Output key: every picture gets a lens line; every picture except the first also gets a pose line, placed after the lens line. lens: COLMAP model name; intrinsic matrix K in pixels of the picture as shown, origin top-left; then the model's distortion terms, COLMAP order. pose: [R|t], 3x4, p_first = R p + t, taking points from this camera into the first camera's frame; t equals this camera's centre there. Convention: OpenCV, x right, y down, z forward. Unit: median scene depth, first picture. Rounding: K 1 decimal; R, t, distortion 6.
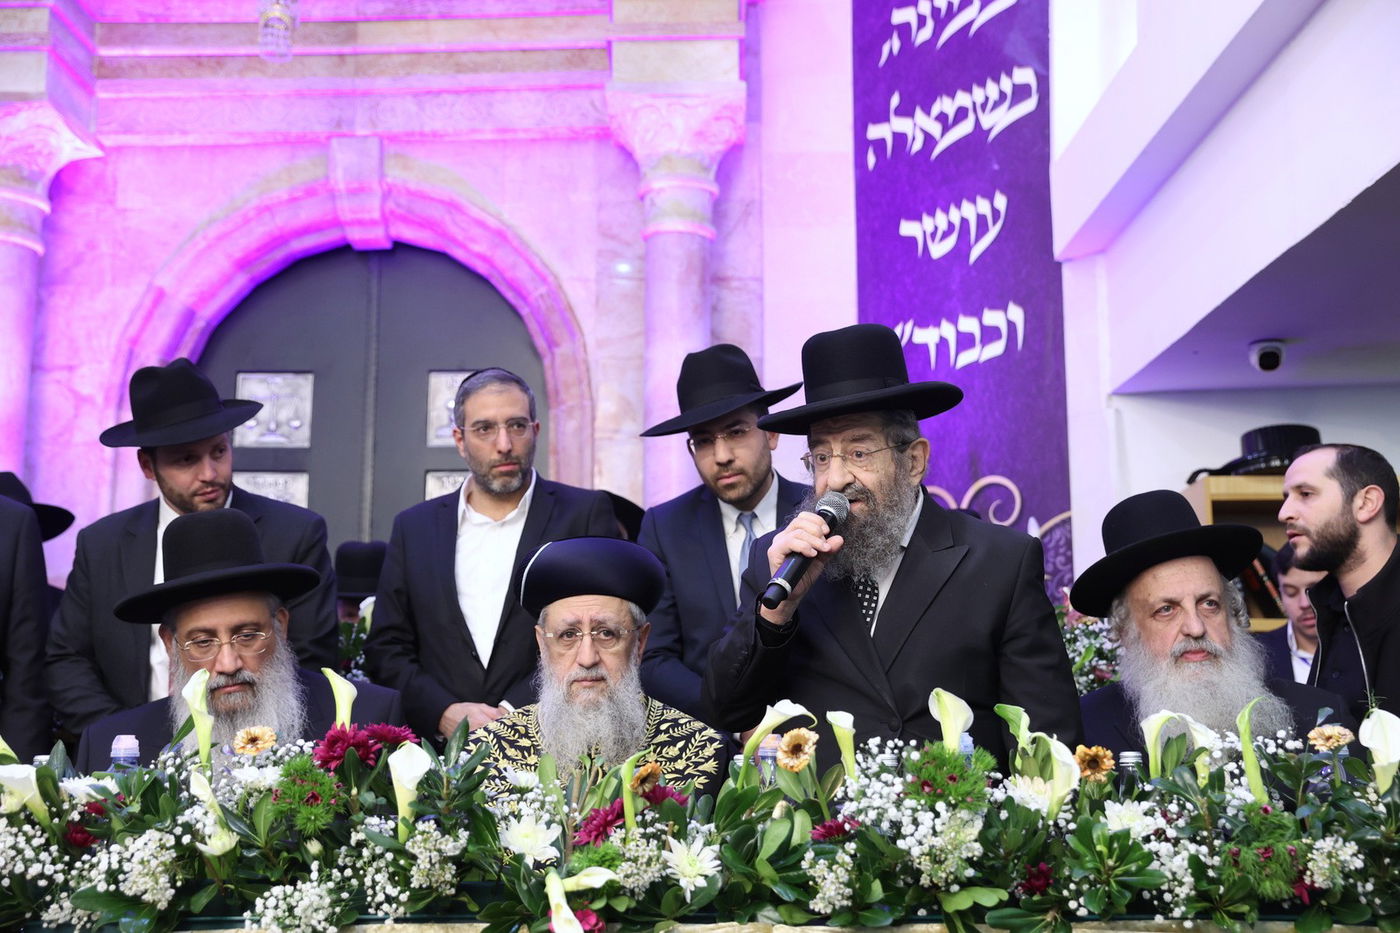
lens RADIAL K [[1636.9, 0, 718.4], [0, 1636.9, 486.7], [0, 0, 1]] dist [0.054942, 0.000000]
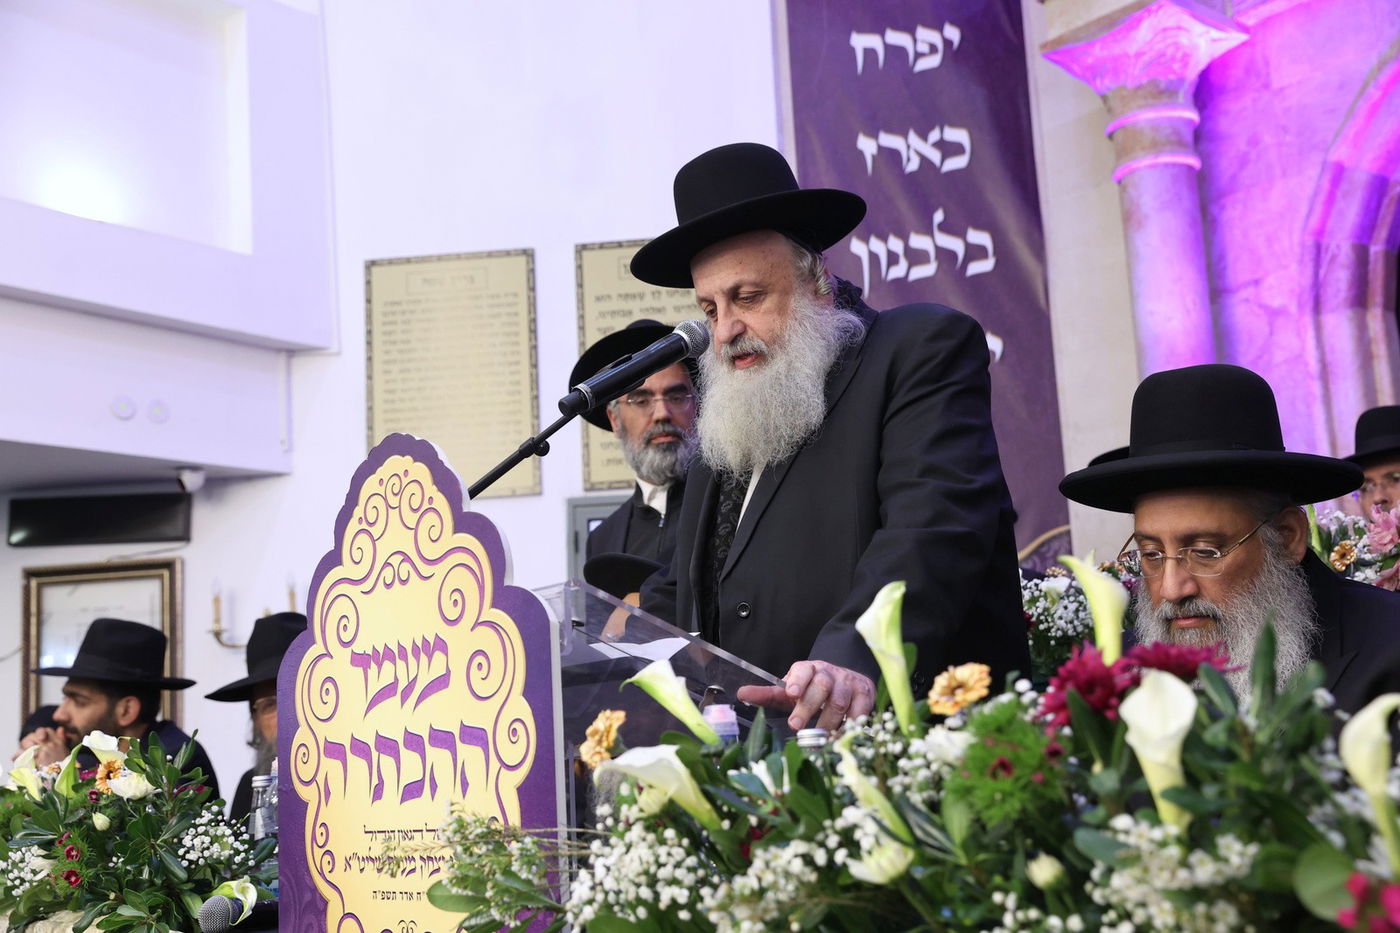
lens RADIAL K [[1636.9, 0, 672.8], [0, 1636.9, 457.6], [0, 0, 1]] dist [0.054942, 0.000000]
pose [[0.658112, -0.174688, -0.732375, 0.033656], [0.177863, 0.981252, -0.074223, 0.030995], [0.731610, -0.081415, 0.676844, 0.167257]]
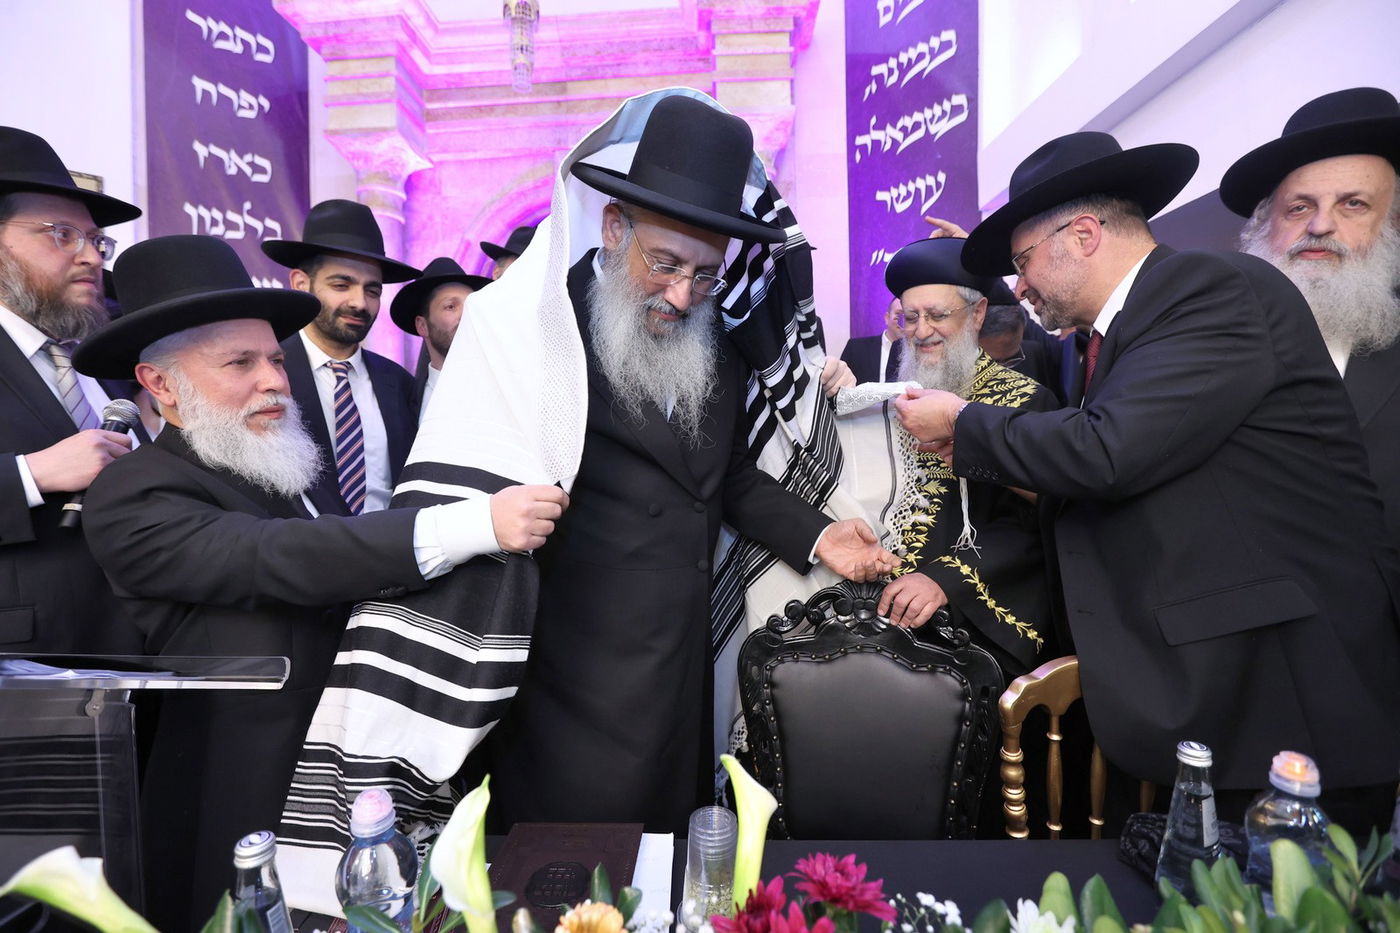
lens RADIAL K [[620.7, 0, 692.7], [0, 620.7, 467.1], [0, 0, 1]] dist [-0.042192, 0.009491]
pose [[0.999841, -0.016044, -0.007764, -0.087807], [0.017297, 0.978505, 0.205499, -0.009268], [0.004300, -0.205600, 0.978627, 0.281810]]
